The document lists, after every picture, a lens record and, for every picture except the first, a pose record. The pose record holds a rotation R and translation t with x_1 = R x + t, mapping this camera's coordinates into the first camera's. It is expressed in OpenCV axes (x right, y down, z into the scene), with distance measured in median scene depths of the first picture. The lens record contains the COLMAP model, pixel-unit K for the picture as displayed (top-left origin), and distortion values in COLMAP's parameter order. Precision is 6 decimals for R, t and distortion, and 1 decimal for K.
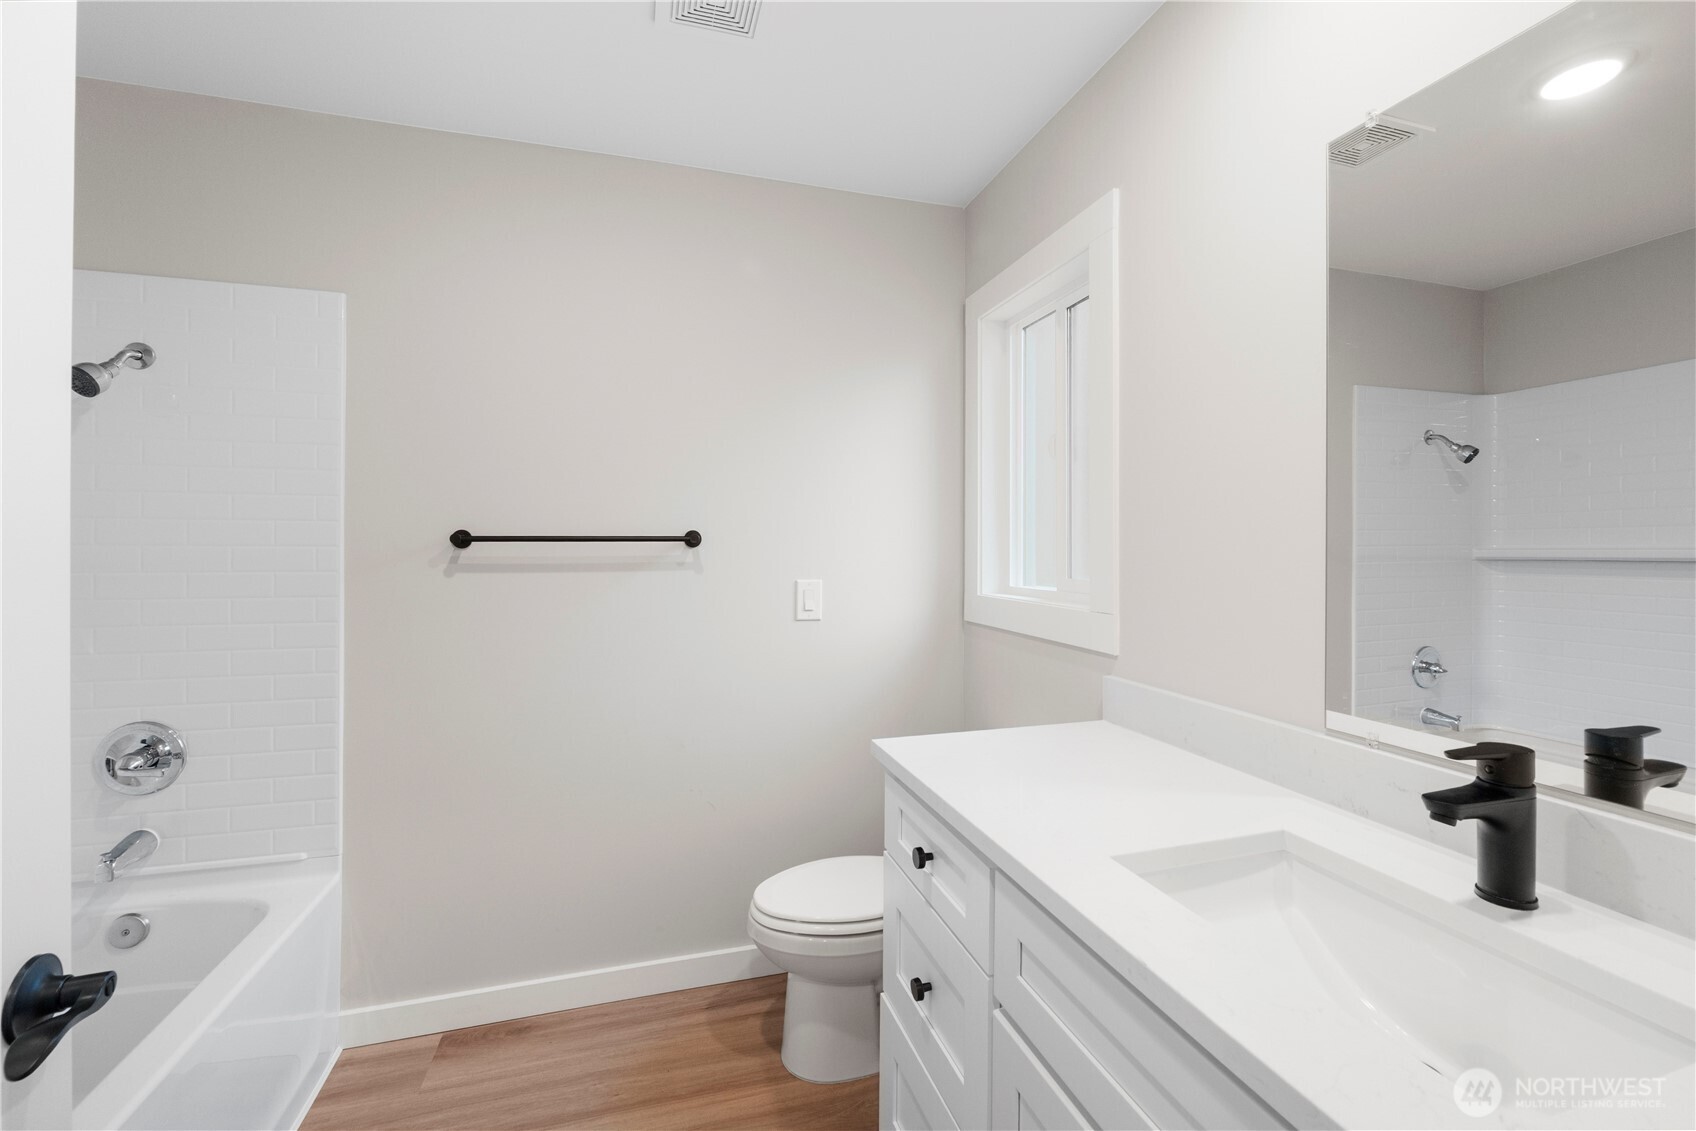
lens RADIAL K [[710.5, 0, 840.3], [0, 710.5, 559.9], [0, 0, 1]] dist [-0.011232, 0.000360]
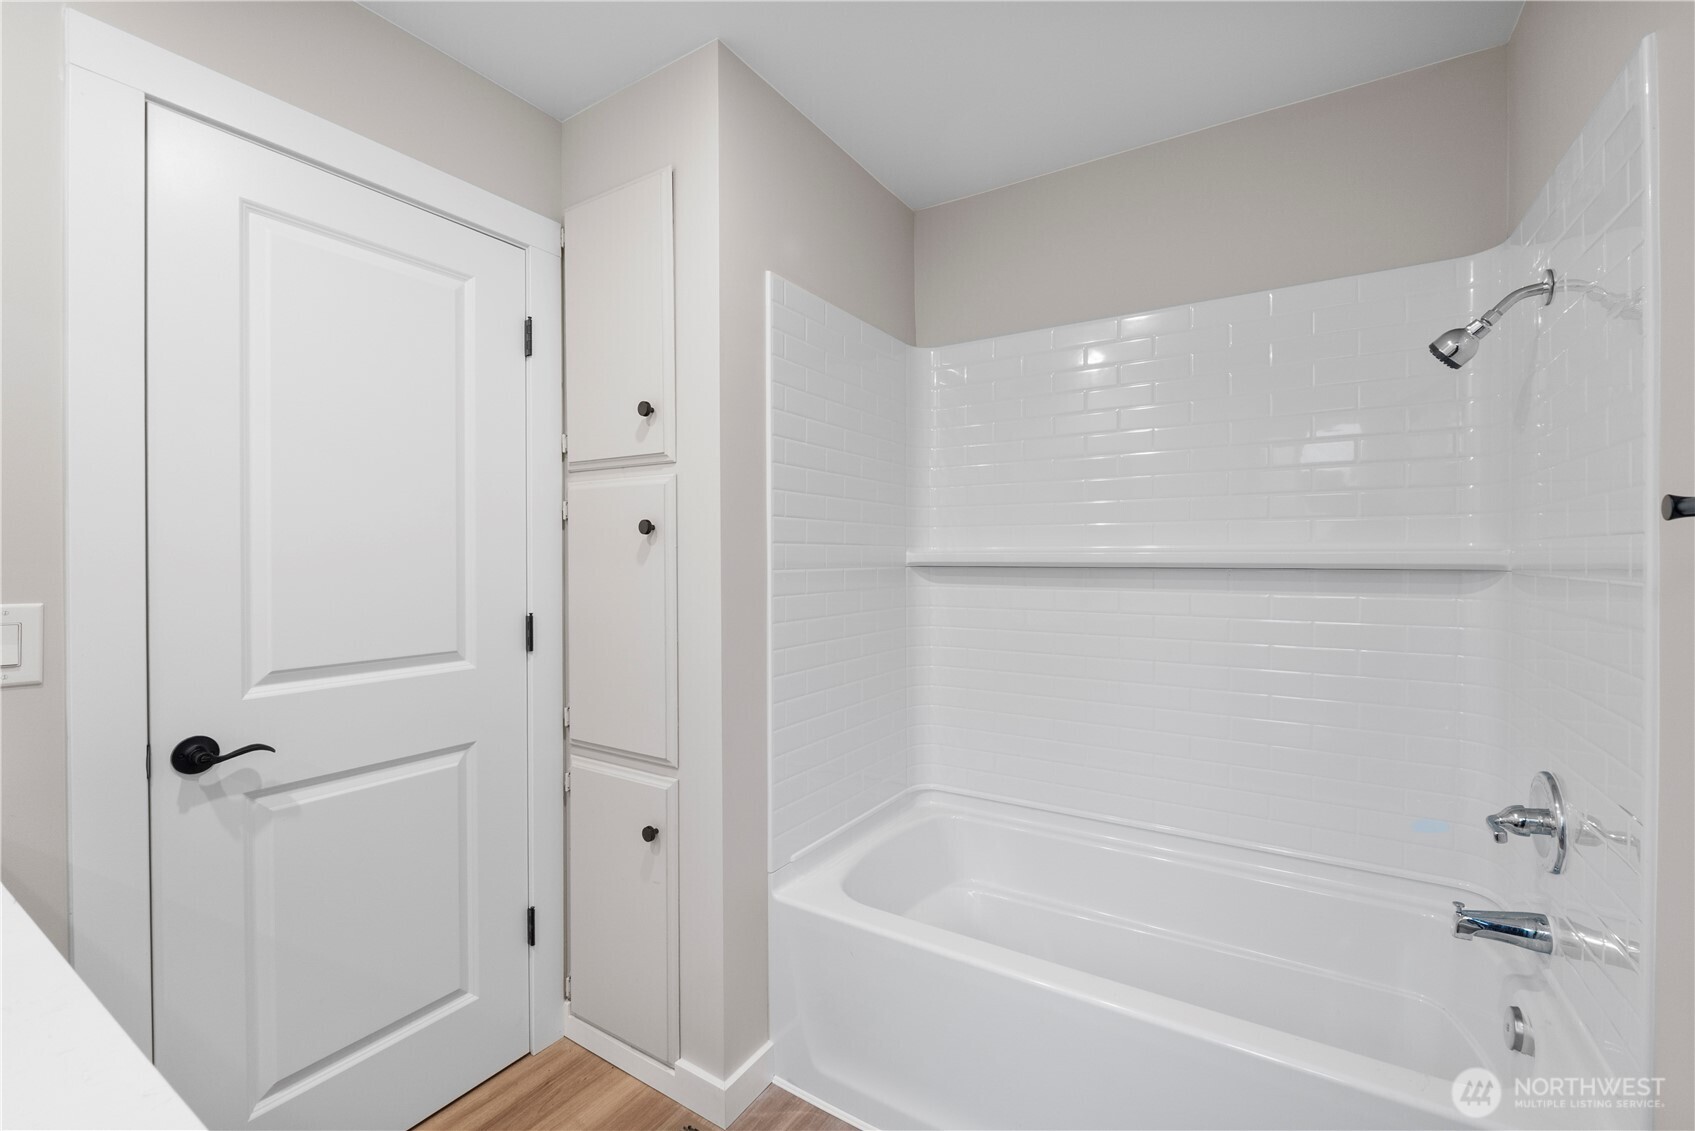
lens RADIAL K [[710.0, 0, 839.8], [0, 710.0, 559.9], [0, 0, 1]] dist [-0.011232, 0.000360]
pose [[0.749077, -0.002525, 0.662478, 0.375397], [0.010540, 0.999912, -0.008107, -0.001325], [-0.662399, 0.013055, 0.749037, 0.511584]]
